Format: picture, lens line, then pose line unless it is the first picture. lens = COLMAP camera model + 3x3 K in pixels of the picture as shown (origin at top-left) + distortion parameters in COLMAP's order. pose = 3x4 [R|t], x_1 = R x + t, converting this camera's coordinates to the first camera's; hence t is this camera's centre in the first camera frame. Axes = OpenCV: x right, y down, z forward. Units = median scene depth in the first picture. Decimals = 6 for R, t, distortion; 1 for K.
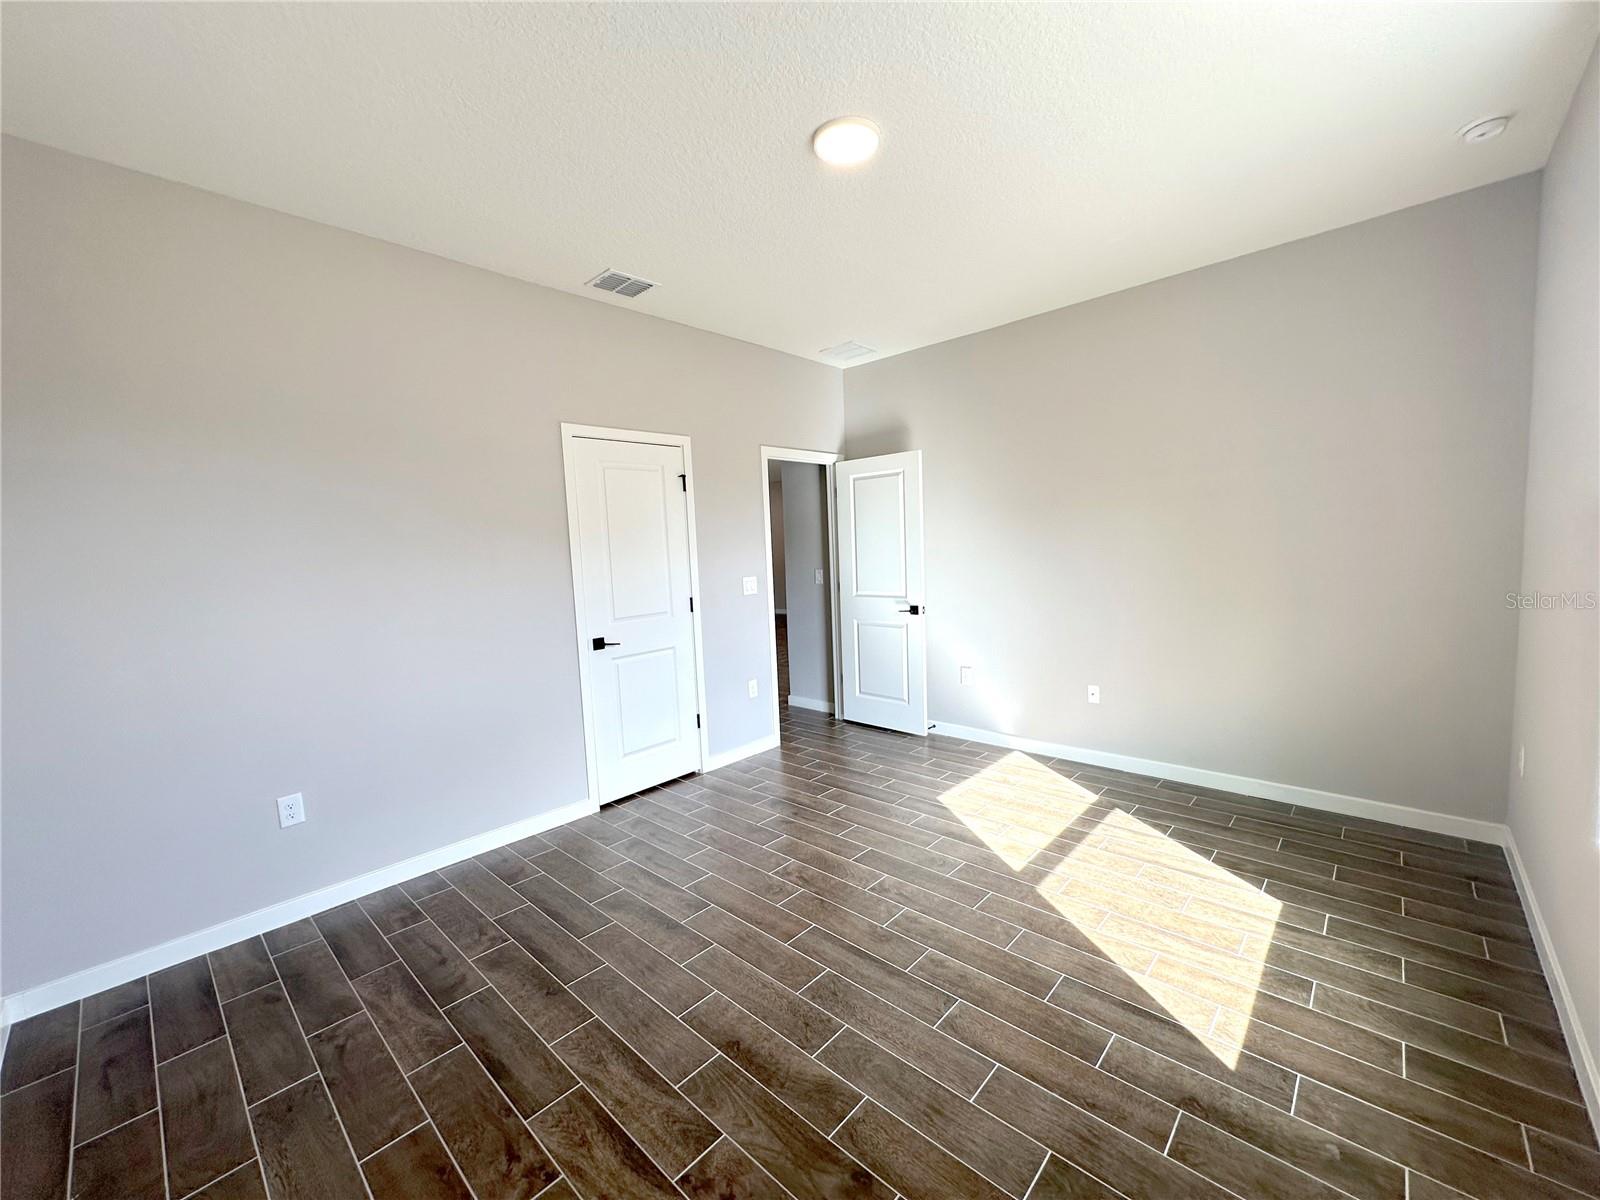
lens RADIAL K [[638.6, 0, 801.0], [0, 638.6, 600.7], [0, 0, 1]] dist [-0.003243, -0.000067]
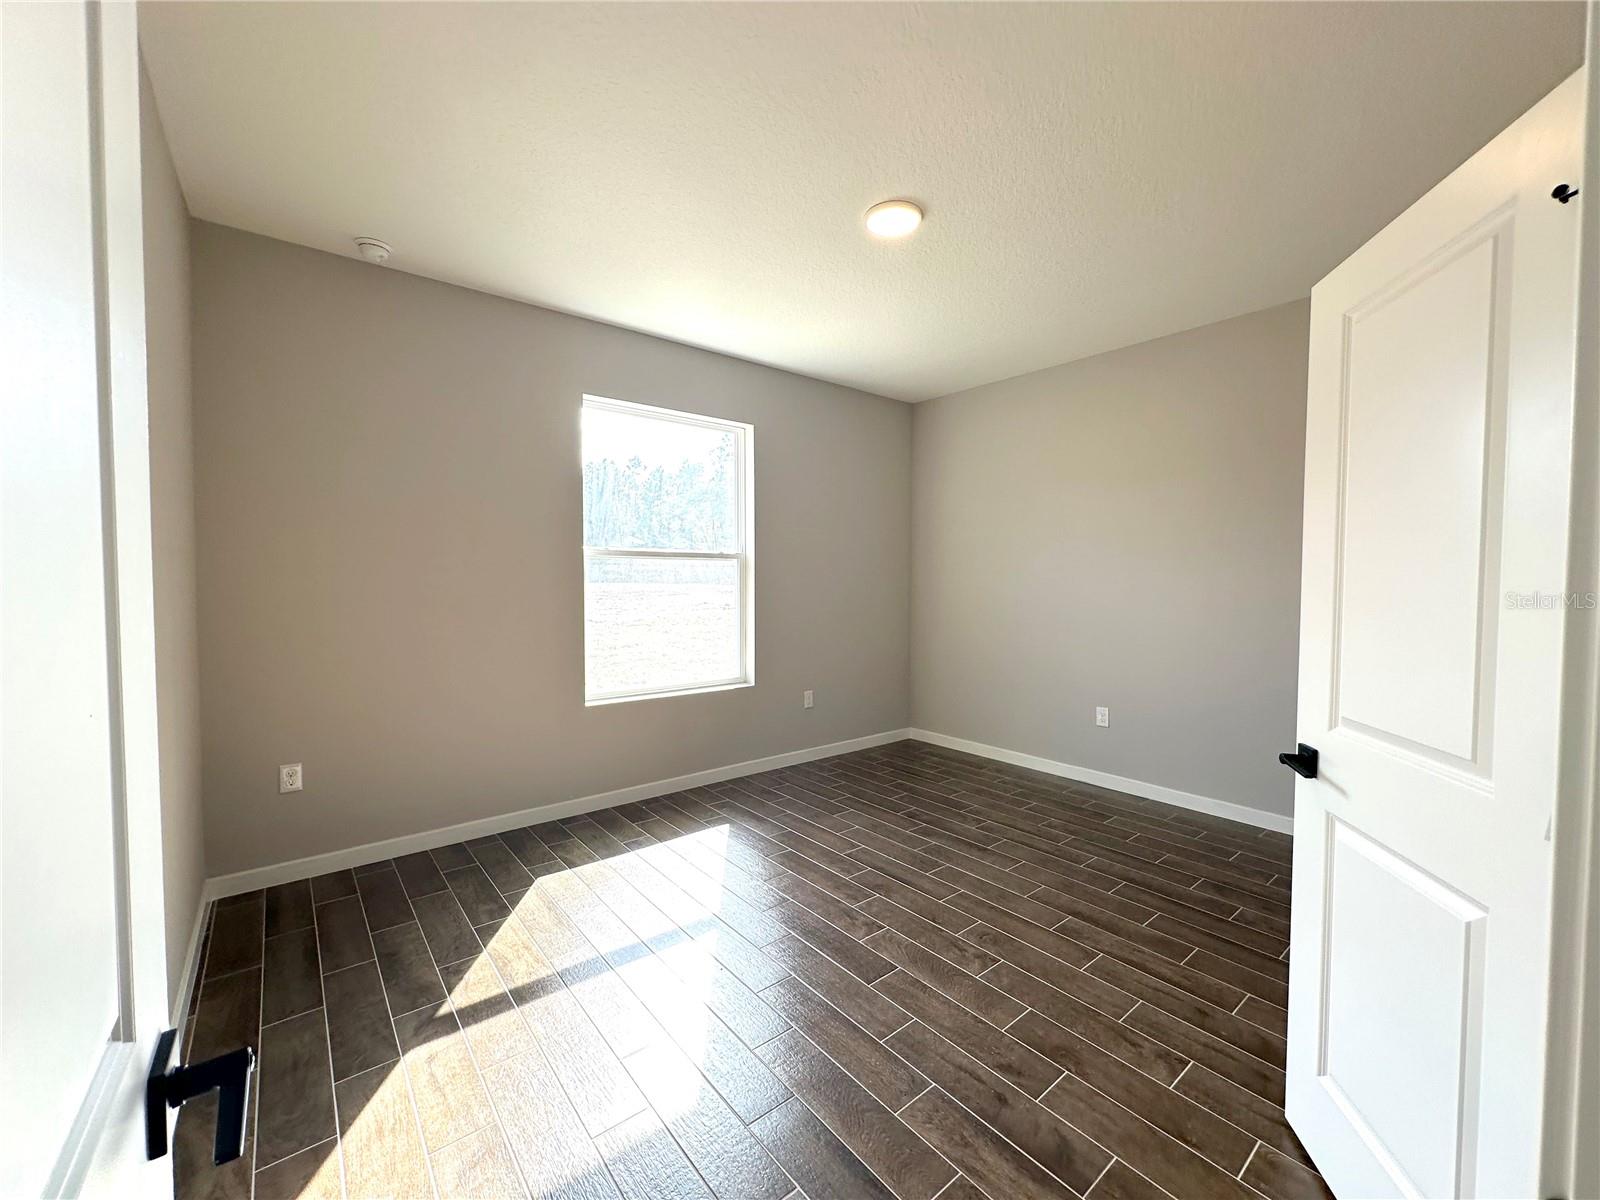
lens RADIAL K [[638.6, 0, 801.0], [0, 638.6, 600.7], [0, 0, 1]] dist [-0.003243, -0.000067]
pose [[-0.989588, 0.034948, 0.139621, 0.087559], [0.051913, 0.991442, 0.119779, -0.158815], [-0.134240, 0.125780, -0.982934, 2.065276]]
